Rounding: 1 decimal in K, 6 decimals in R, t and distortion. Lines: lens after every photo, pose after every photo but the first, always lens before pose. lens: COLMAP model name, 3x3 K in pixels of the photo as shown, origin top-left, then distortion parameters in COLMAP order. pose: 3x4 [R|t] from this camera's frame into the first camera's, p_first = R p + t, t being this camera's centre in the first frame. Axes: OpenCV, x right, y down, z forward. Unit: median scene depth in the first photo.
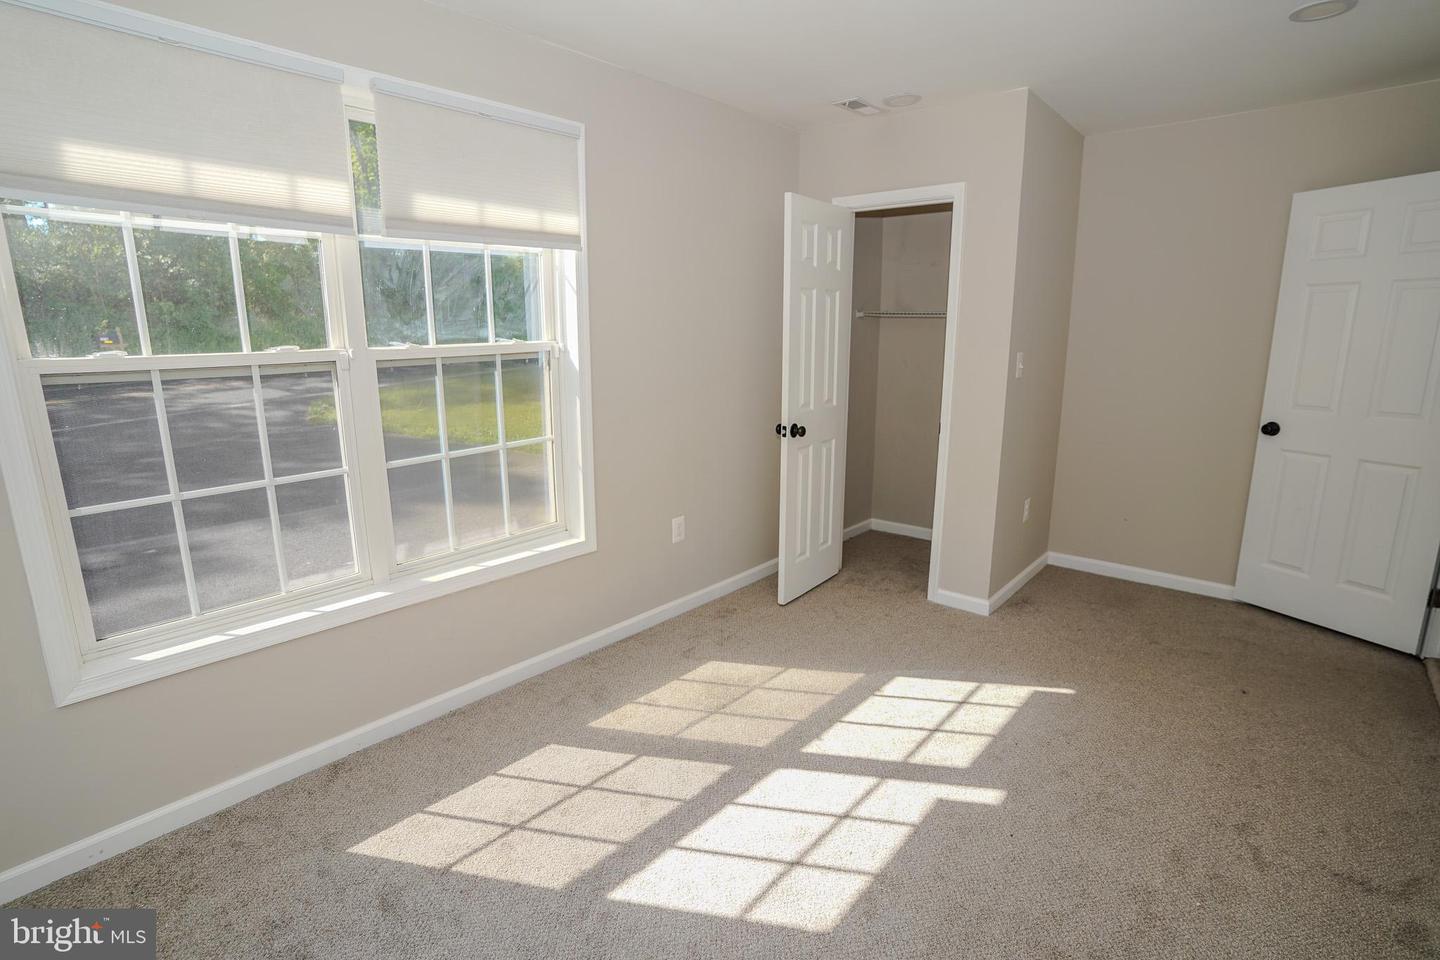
lens RADIAL K [[736.0, 0, 724.7], [0, 736.0, 483.8], [0, 0, 1]] dist [-0.028344, 0.000077]
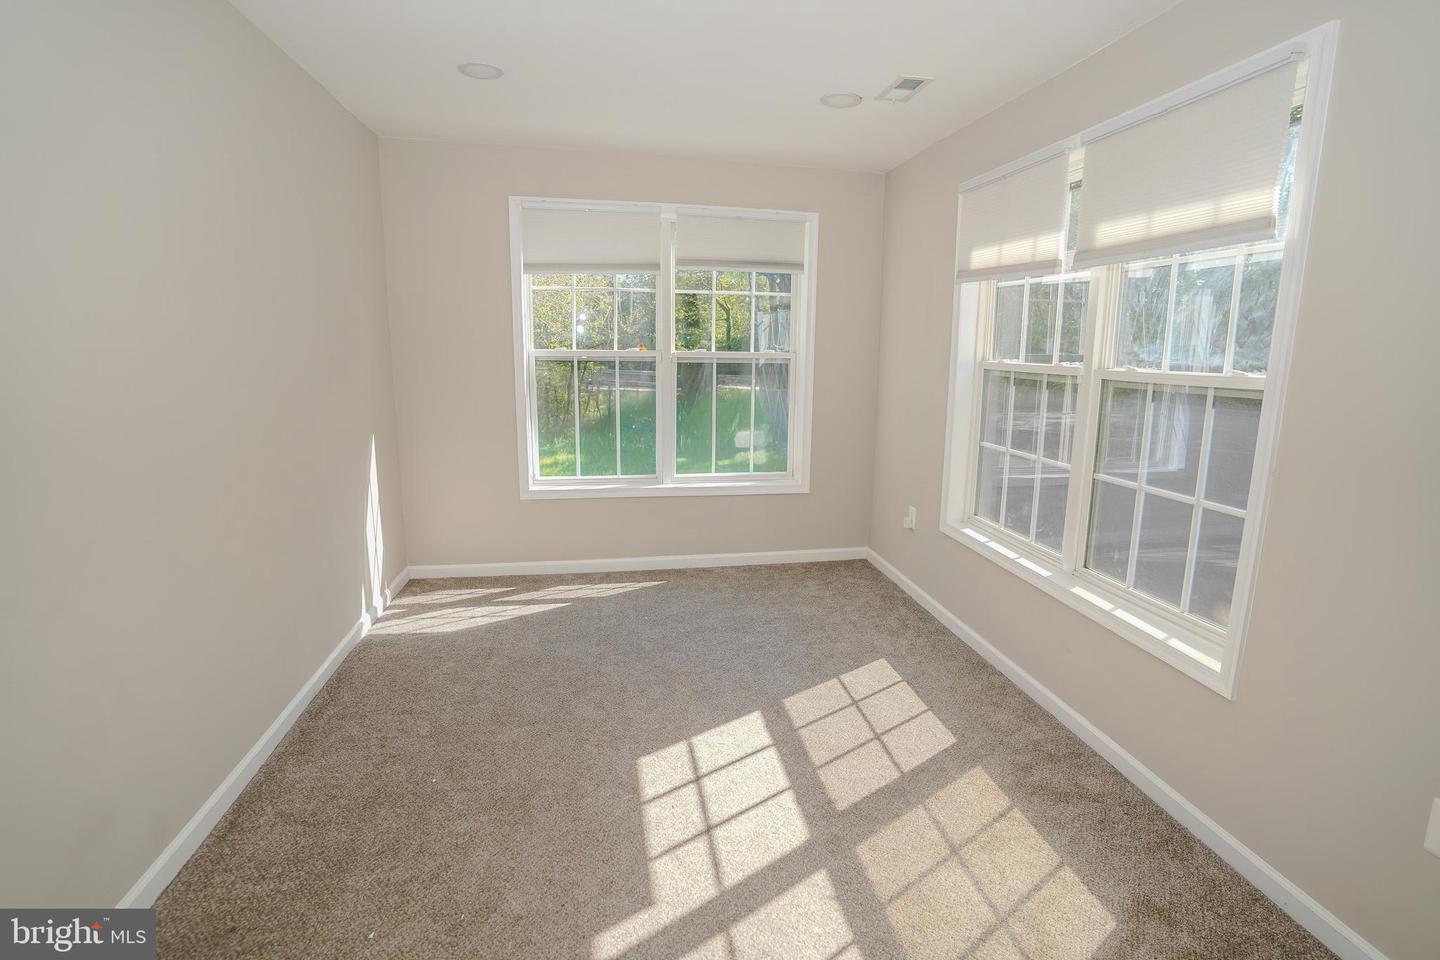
lens RADIAL K [[709.2, 0, 710.3], [0, 709.2, 465.4], [0, 0, 1]] dist [0.000217, 0.000174]
pose [[-0.661167, 0.122260, -0.740210, 0.776959], [-0.170711, 0.936235, 0.307119, -0.296331], [0.730559, 0.329418, -0.598136, 1.341860]]
